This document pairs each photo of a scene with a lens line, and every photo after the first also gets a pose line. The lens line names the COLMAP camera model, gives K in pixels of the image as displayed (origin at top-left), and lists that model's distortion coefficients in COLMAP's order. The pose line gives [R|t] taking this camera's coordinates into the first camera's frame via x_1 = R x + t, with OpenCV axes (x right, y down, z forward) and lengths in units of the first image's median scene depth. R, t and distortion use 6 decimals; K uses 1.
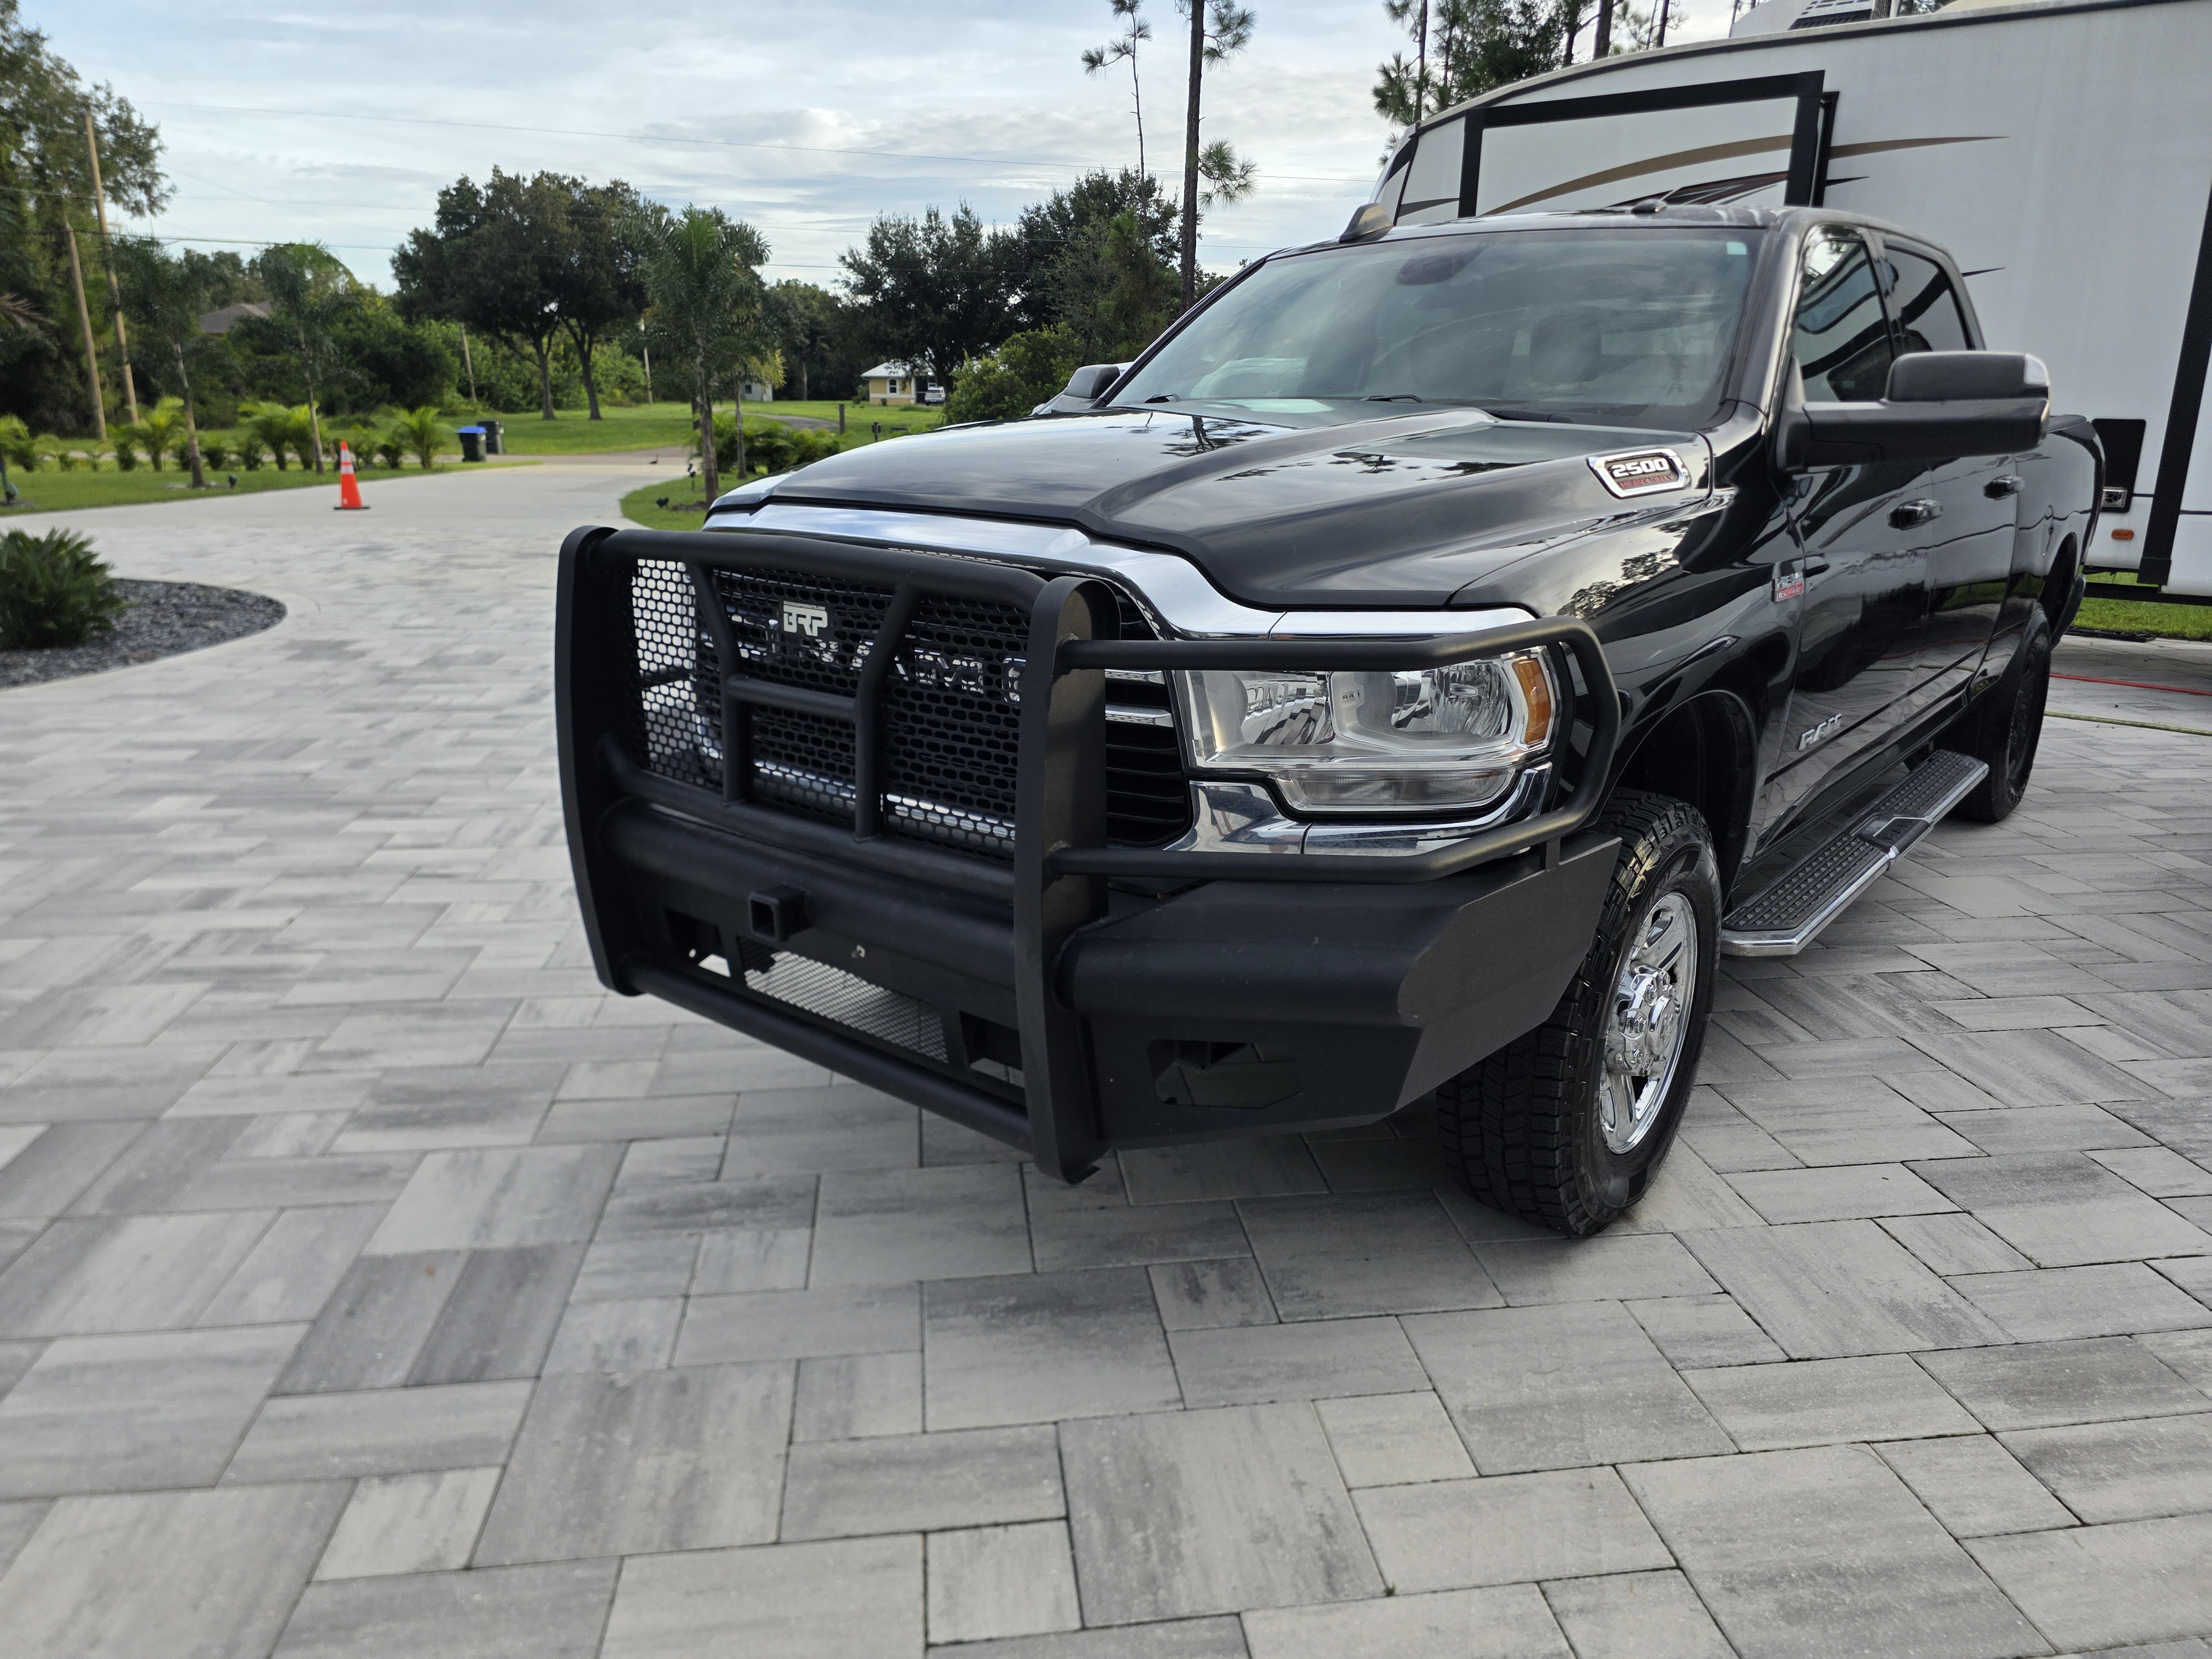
lens RADIAL K [[1460.7, 0, 1111.8], [0, 1460.7, 830.9], [0, 0, 1]] dist [0.052258, -0.041248]
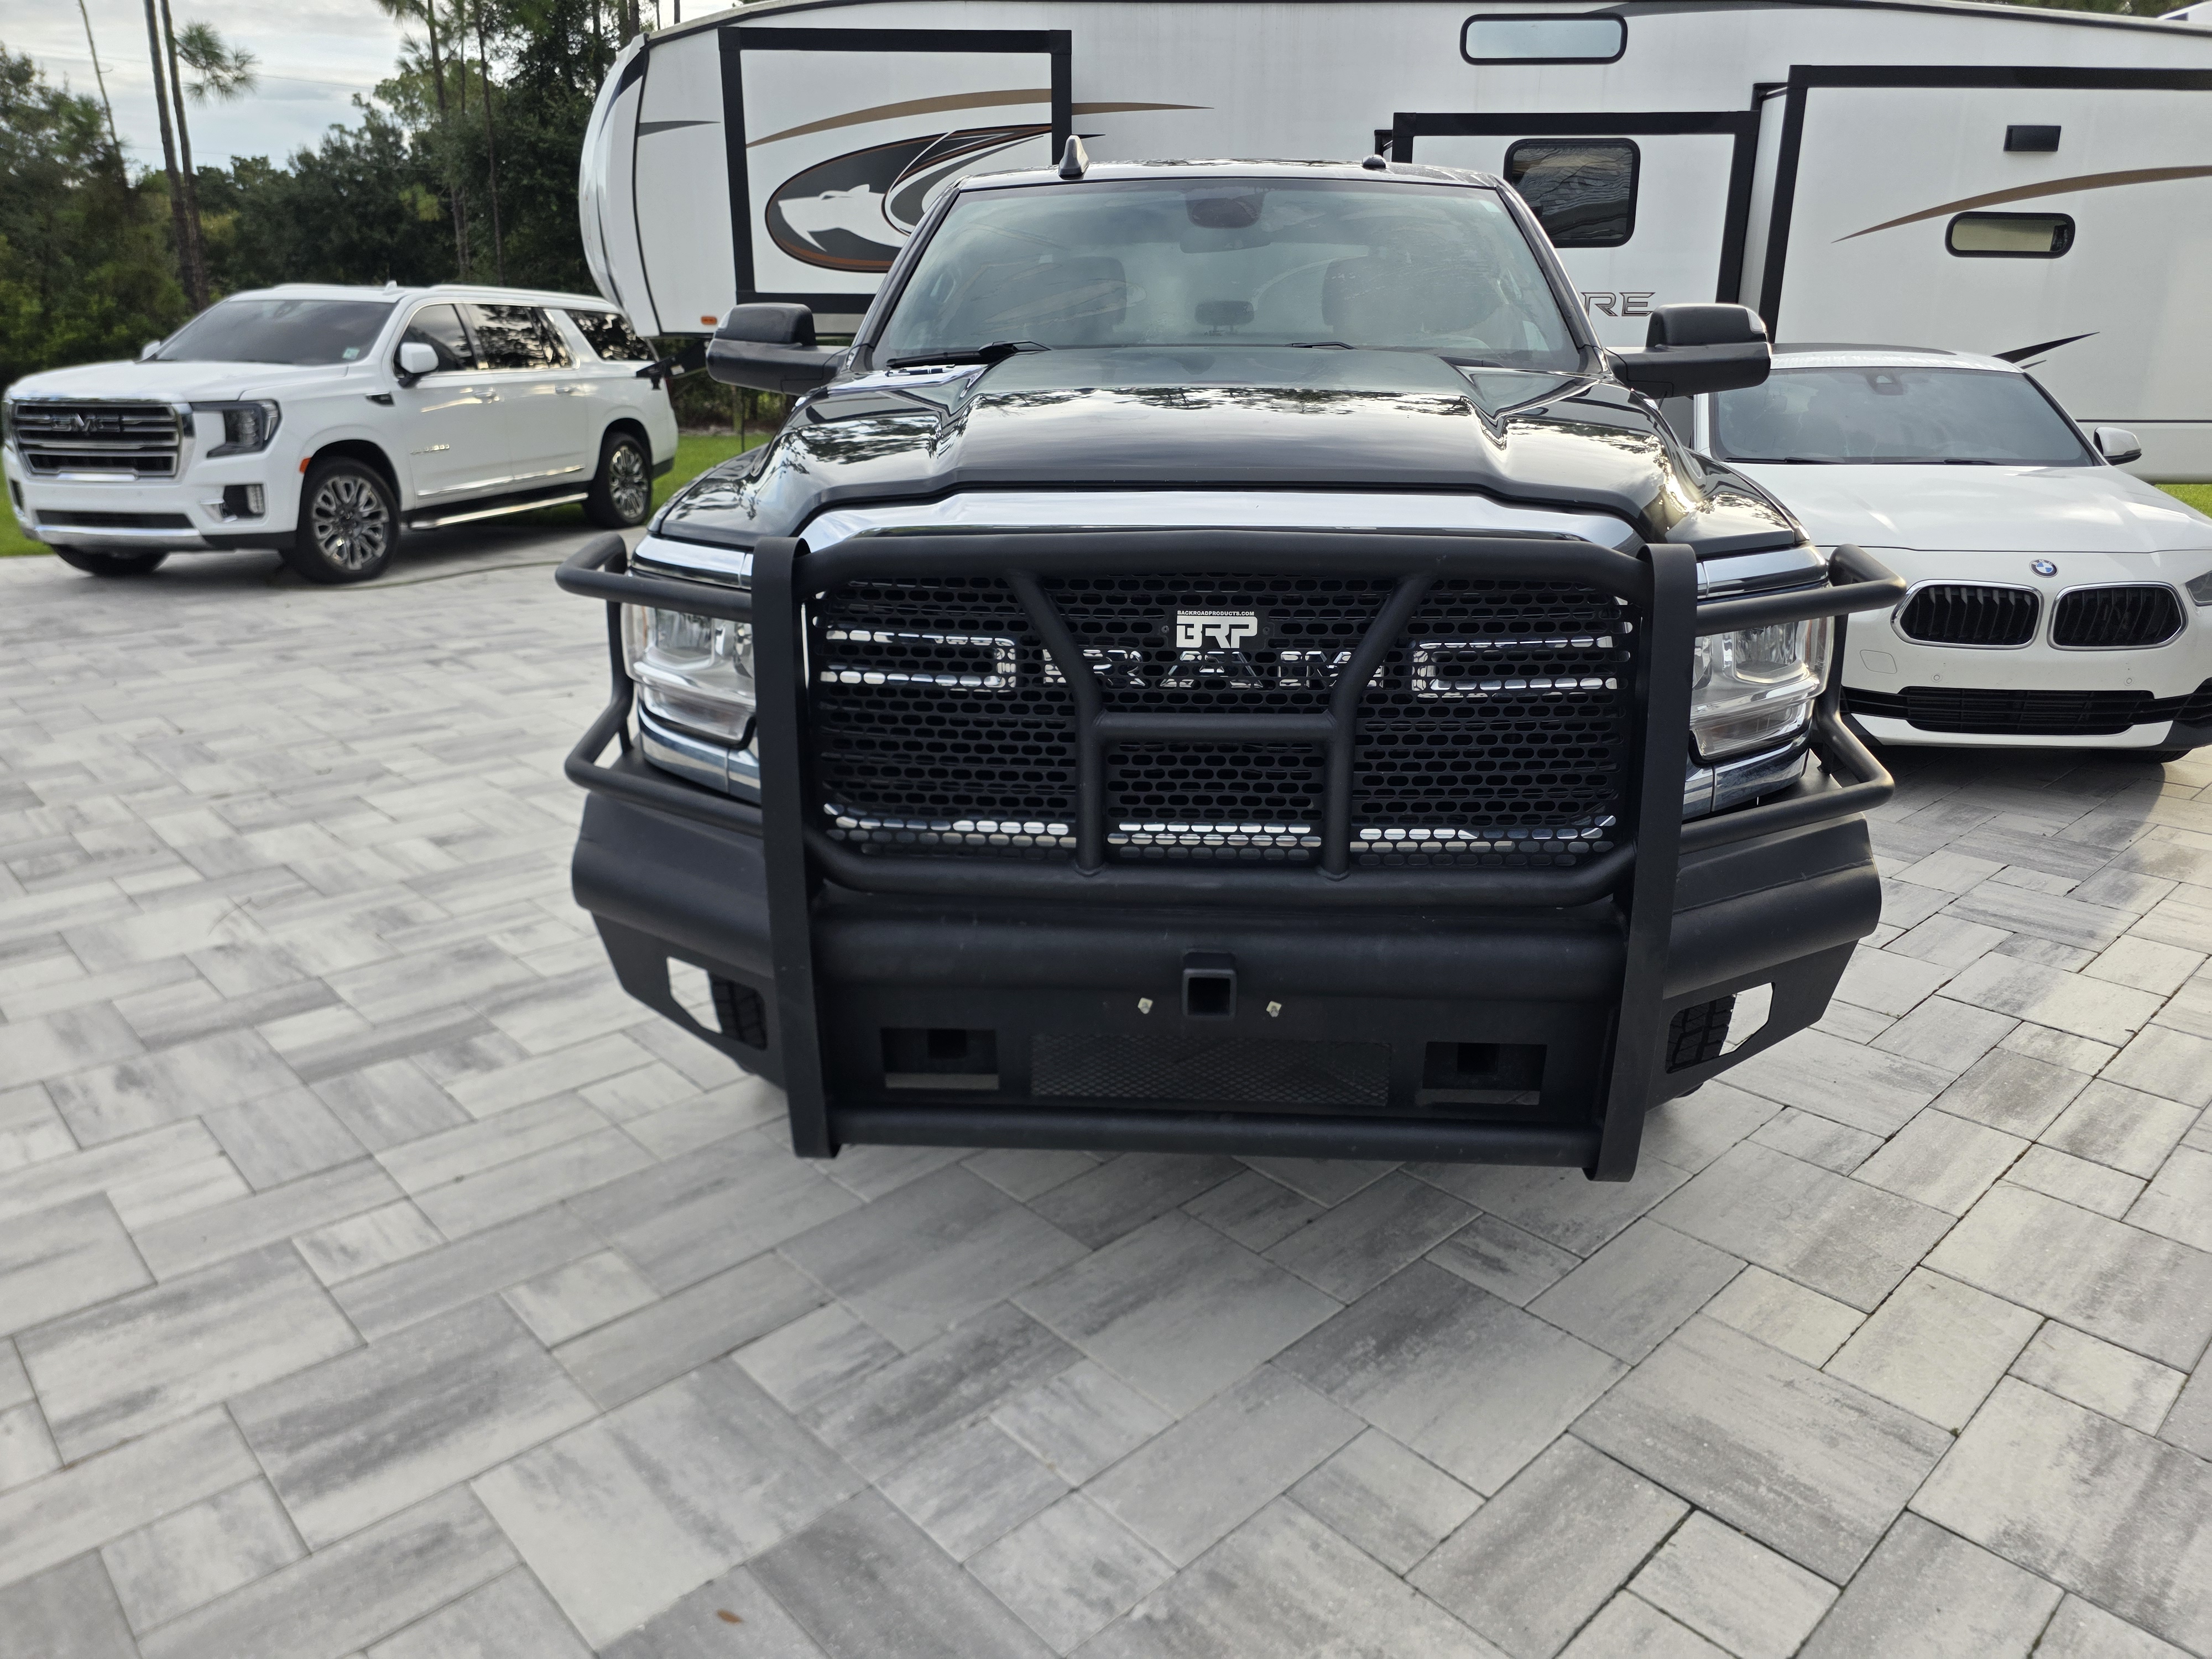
lens RADIAL K [[1479.6, 0, 1112.8], [0, 1479.6, 820.1], [0, 0, 1]] dist [0.054680, -0.058277]
pose [[0.812505, -0.185852, 0.552535, -0.582024], [0.168873, 0.982217, 0.082052, -0.092903], [-0.557959, 0.026640, 0.829441, 0.273366]]
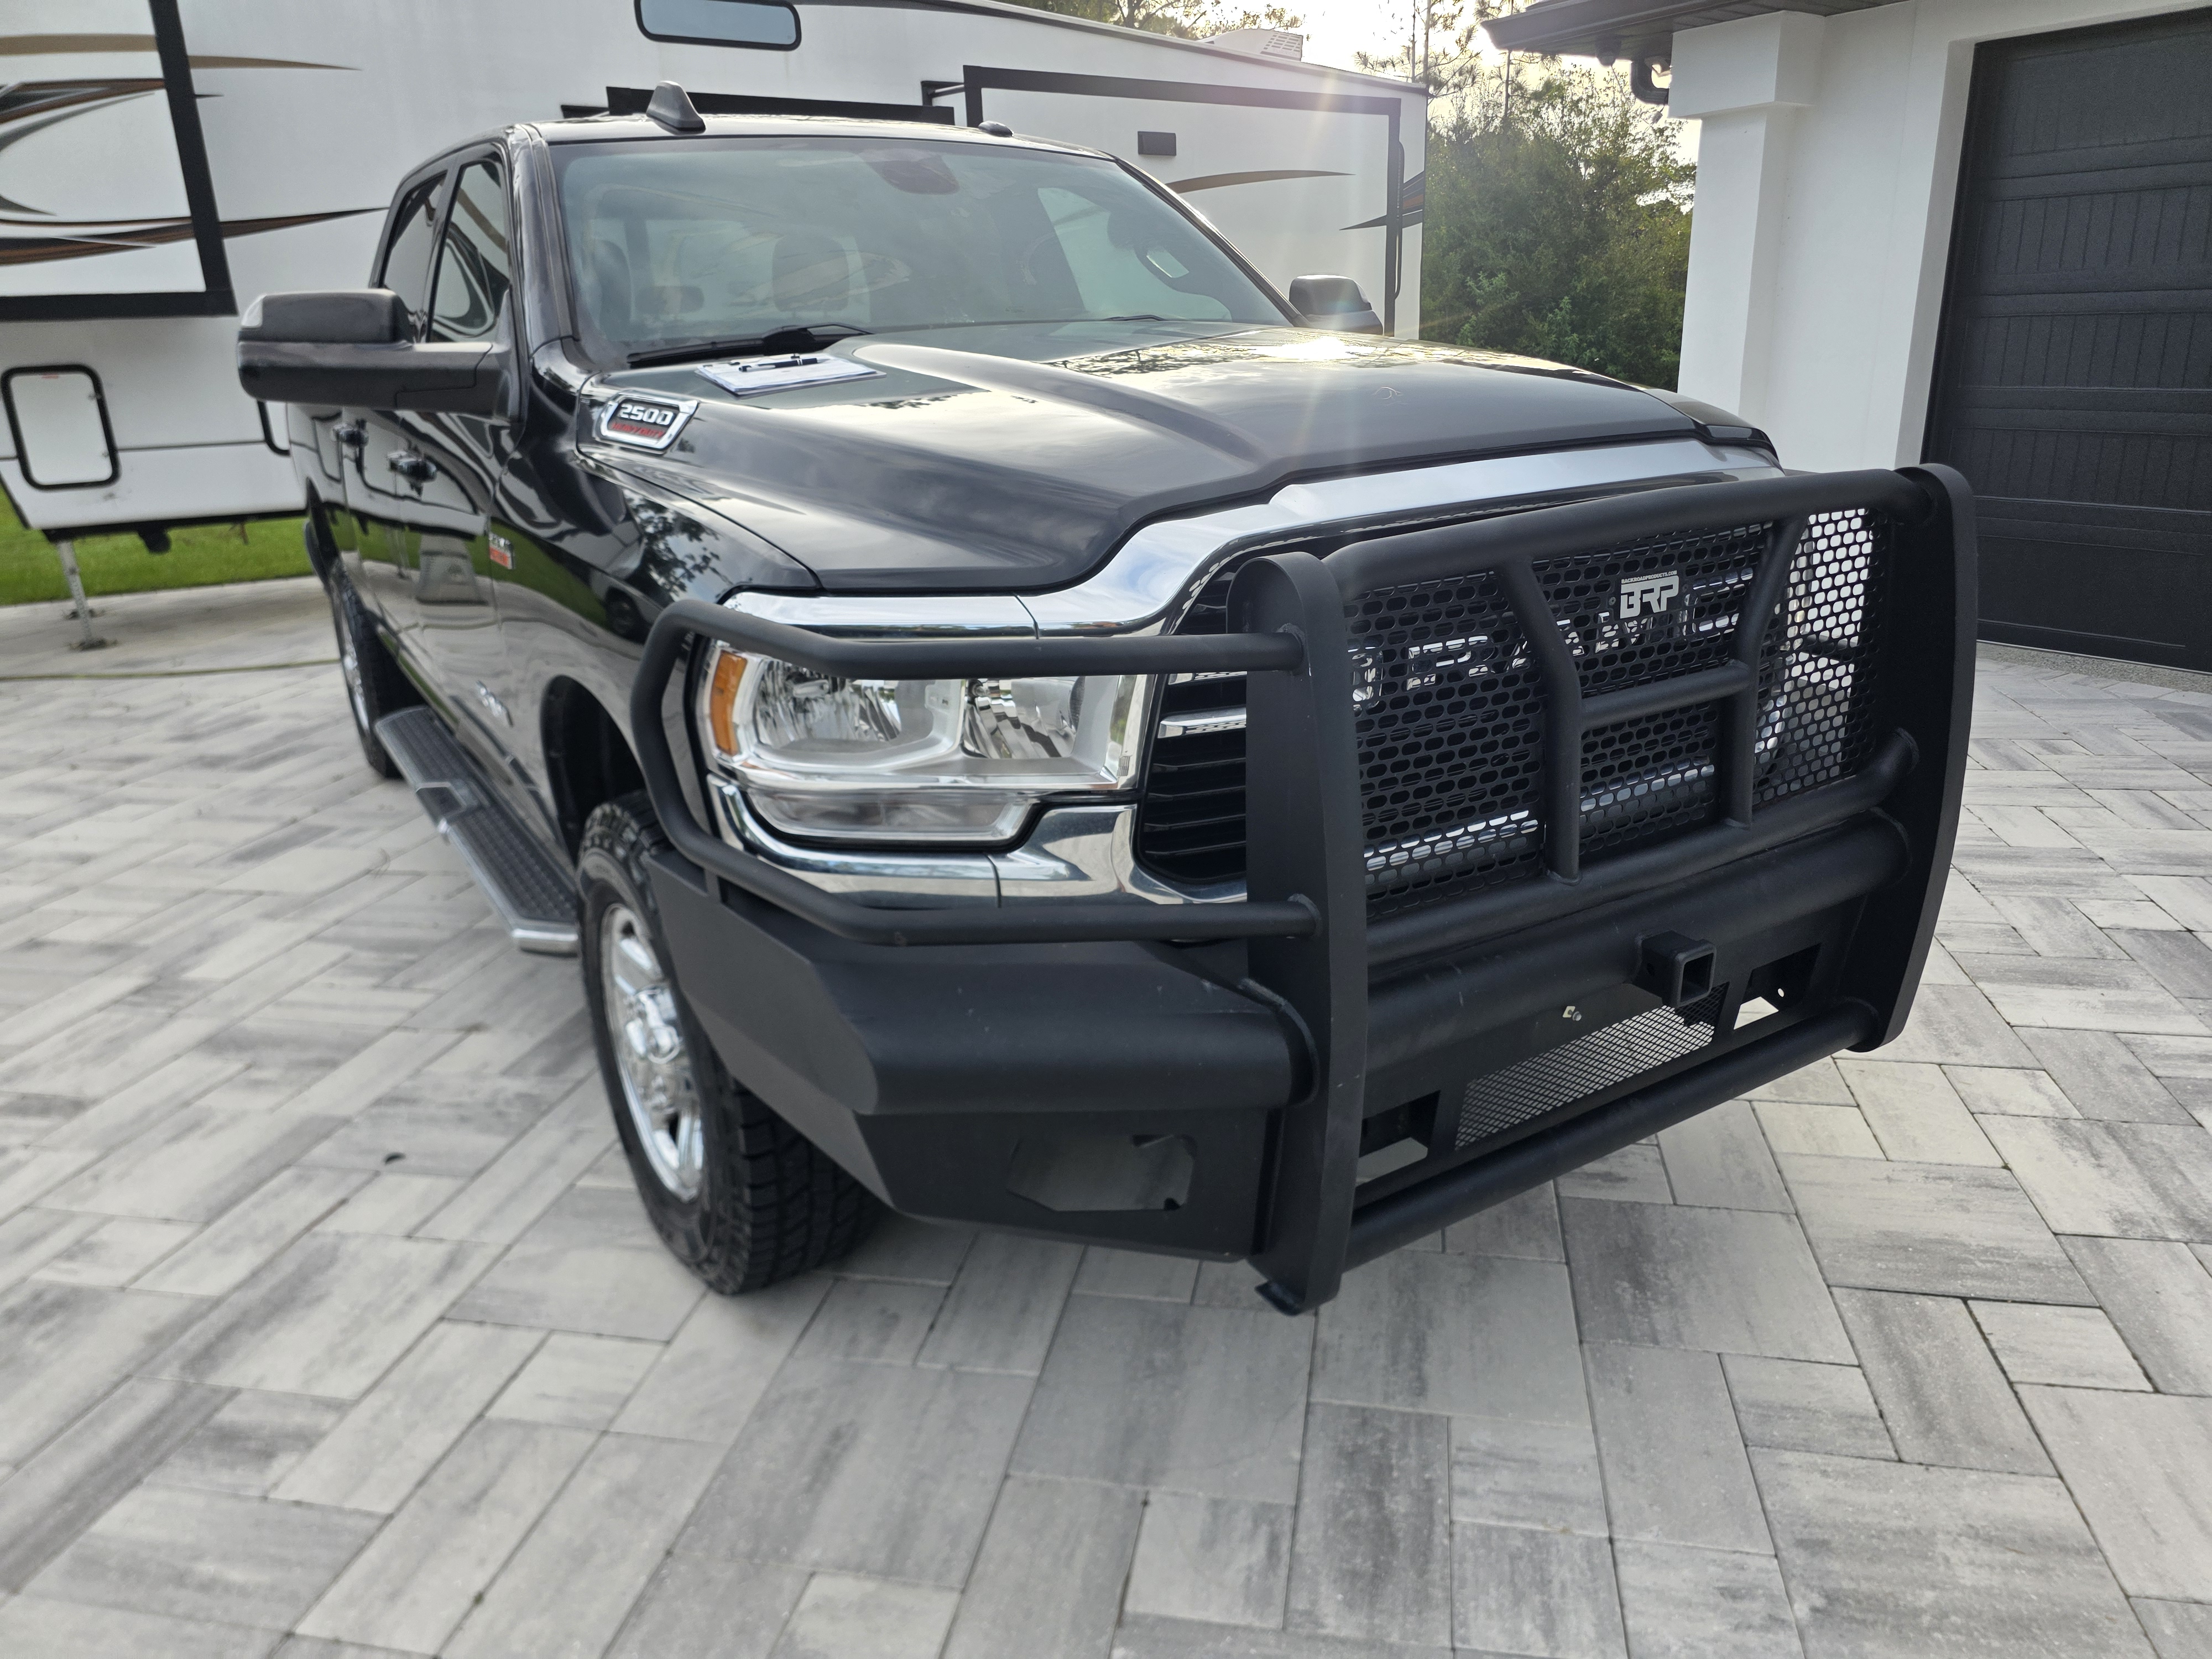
lens RADIAL K [[1494.3, 0, 1106.0], [0, 1494.3, 829.5], [0, 0, 1]] dist [0.056555, -0.063606]
pose [[0.316924, -0.320070, 0.892813, -0.831481], [0.300187, 0.926796, 0.225694, -0.233389], [-0.899693, 0.196483, 0.389805, 0.769375]]
